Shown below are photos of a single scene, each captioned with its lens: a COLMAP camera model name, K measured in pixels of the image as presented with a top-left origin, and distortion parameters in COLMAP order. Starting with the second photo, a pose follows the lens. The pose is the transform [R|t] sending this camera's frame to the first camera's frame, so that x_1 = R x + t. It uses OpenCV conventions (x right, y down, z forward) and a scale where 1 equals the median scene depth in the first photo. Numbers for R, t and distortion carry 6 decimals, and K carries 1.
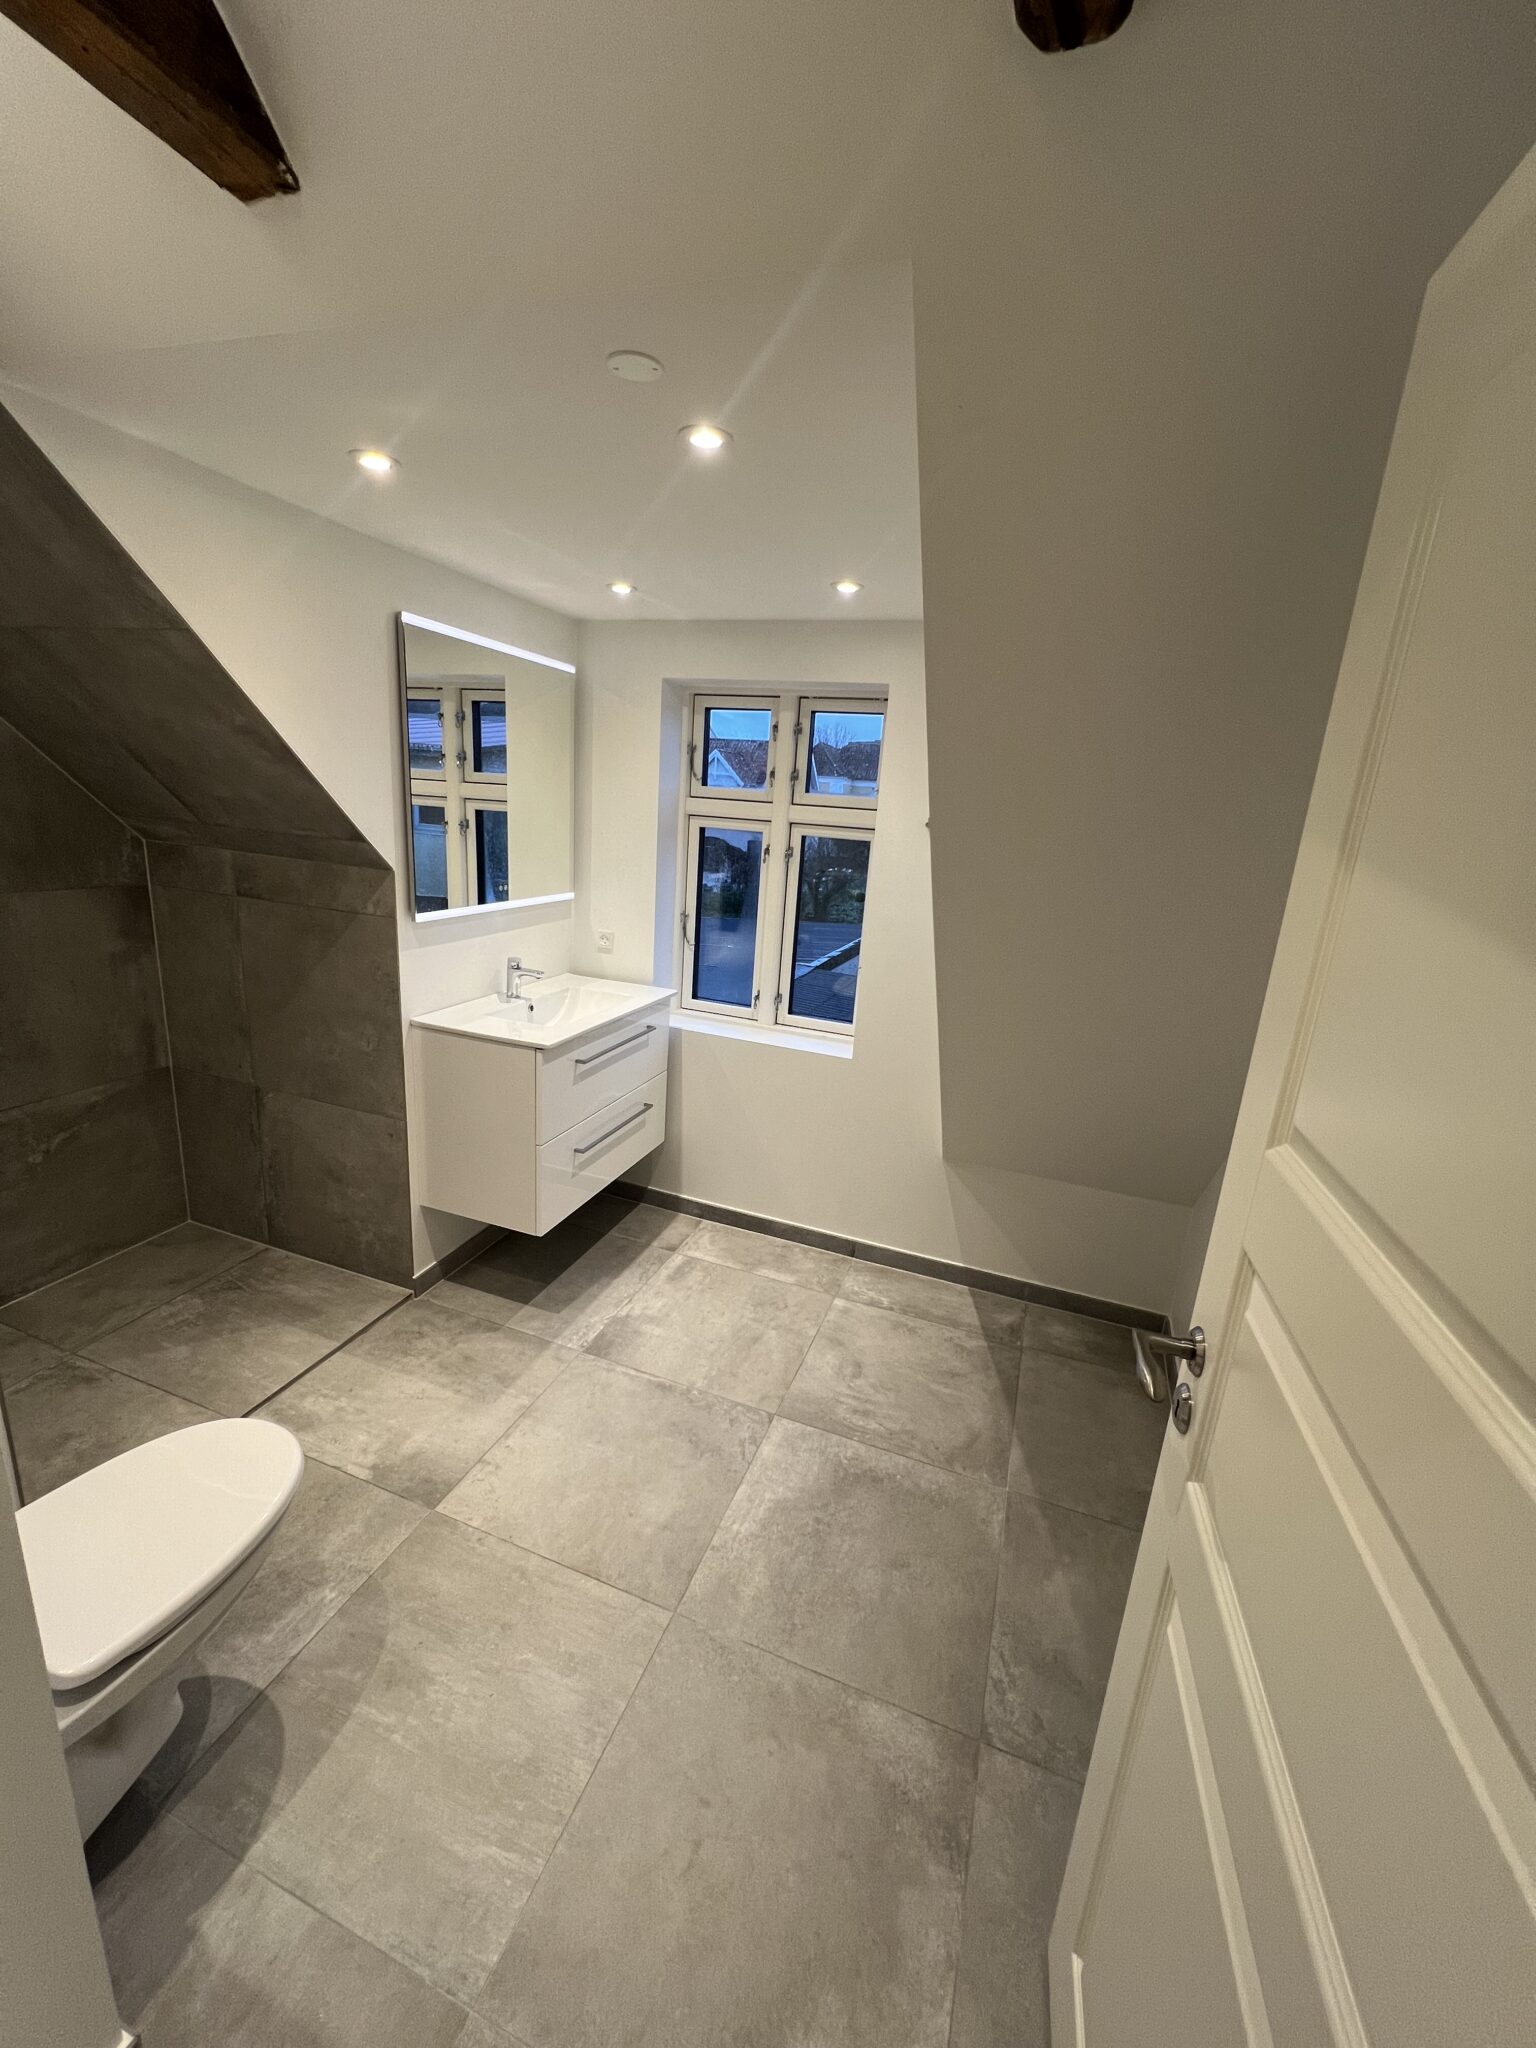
lens RADIAL K [[817.6, 0, 768.0], [0, 817.6, 1019.0], [0, 0, 1]] dist [0.000273, -0.000181]
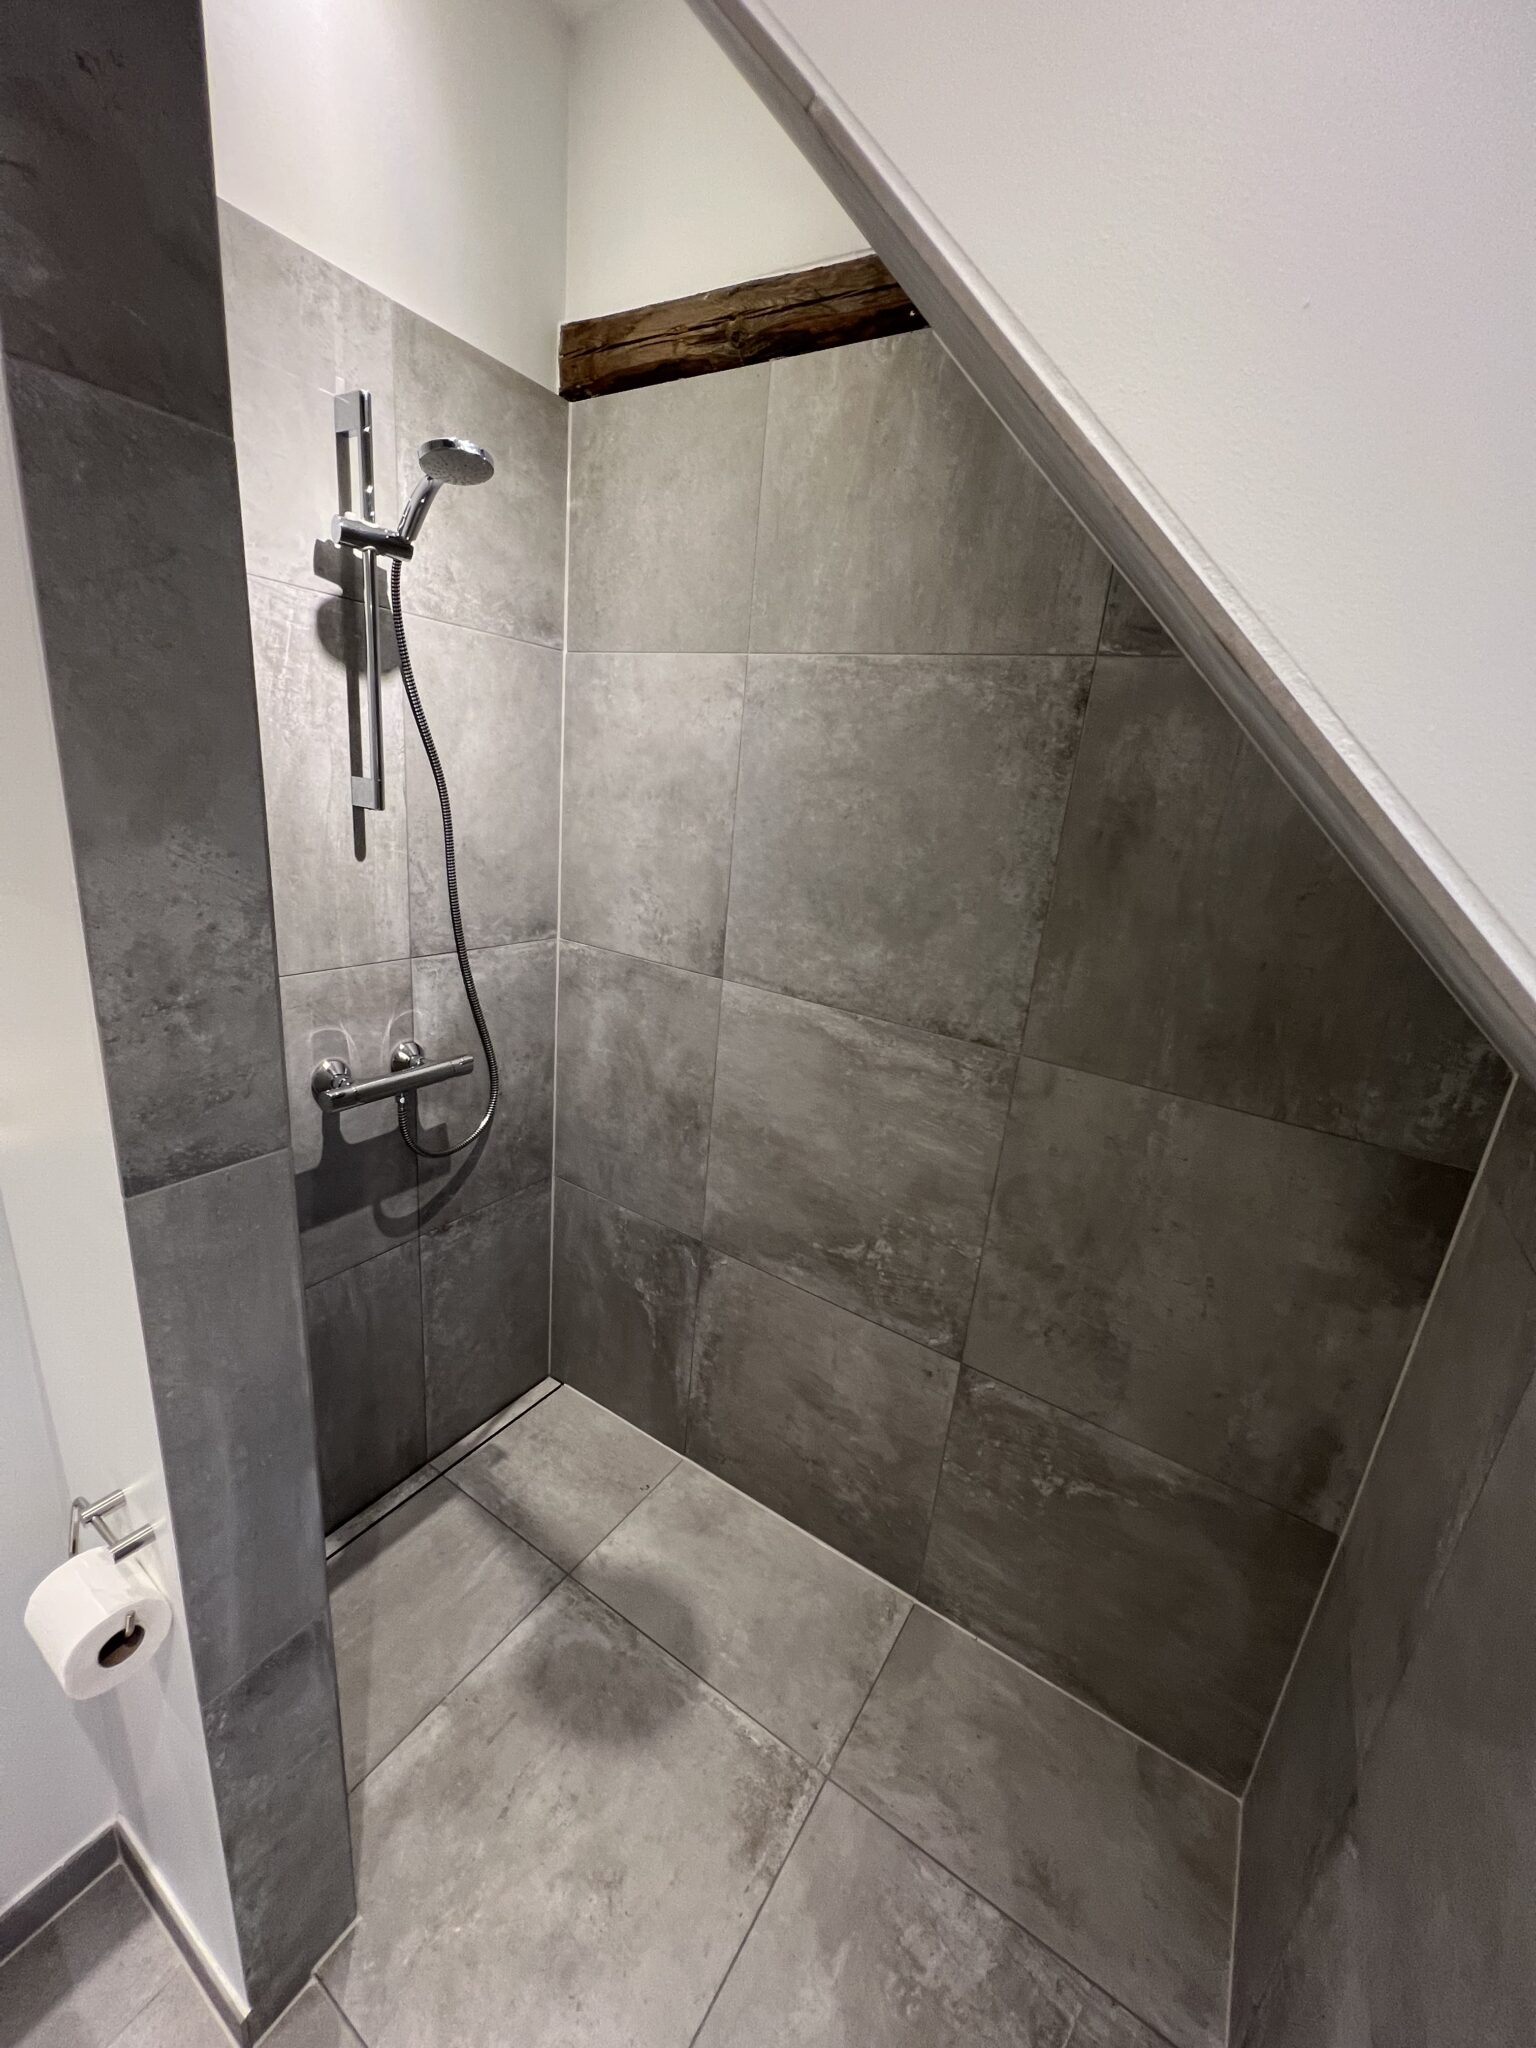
lens RADIAL K [[817.6, 0, 768.0], [0, 817.6, 1019.0], [0, 0, 1]] dist [0.000273, -0.000181]
pose [[-0.207964, 0.185275, -0.960429, -0.495558], [-0.352255, 0.901828, 0.250245, -0.343308], [0.912506, 0.390358, -0.122284, 1.133604]]
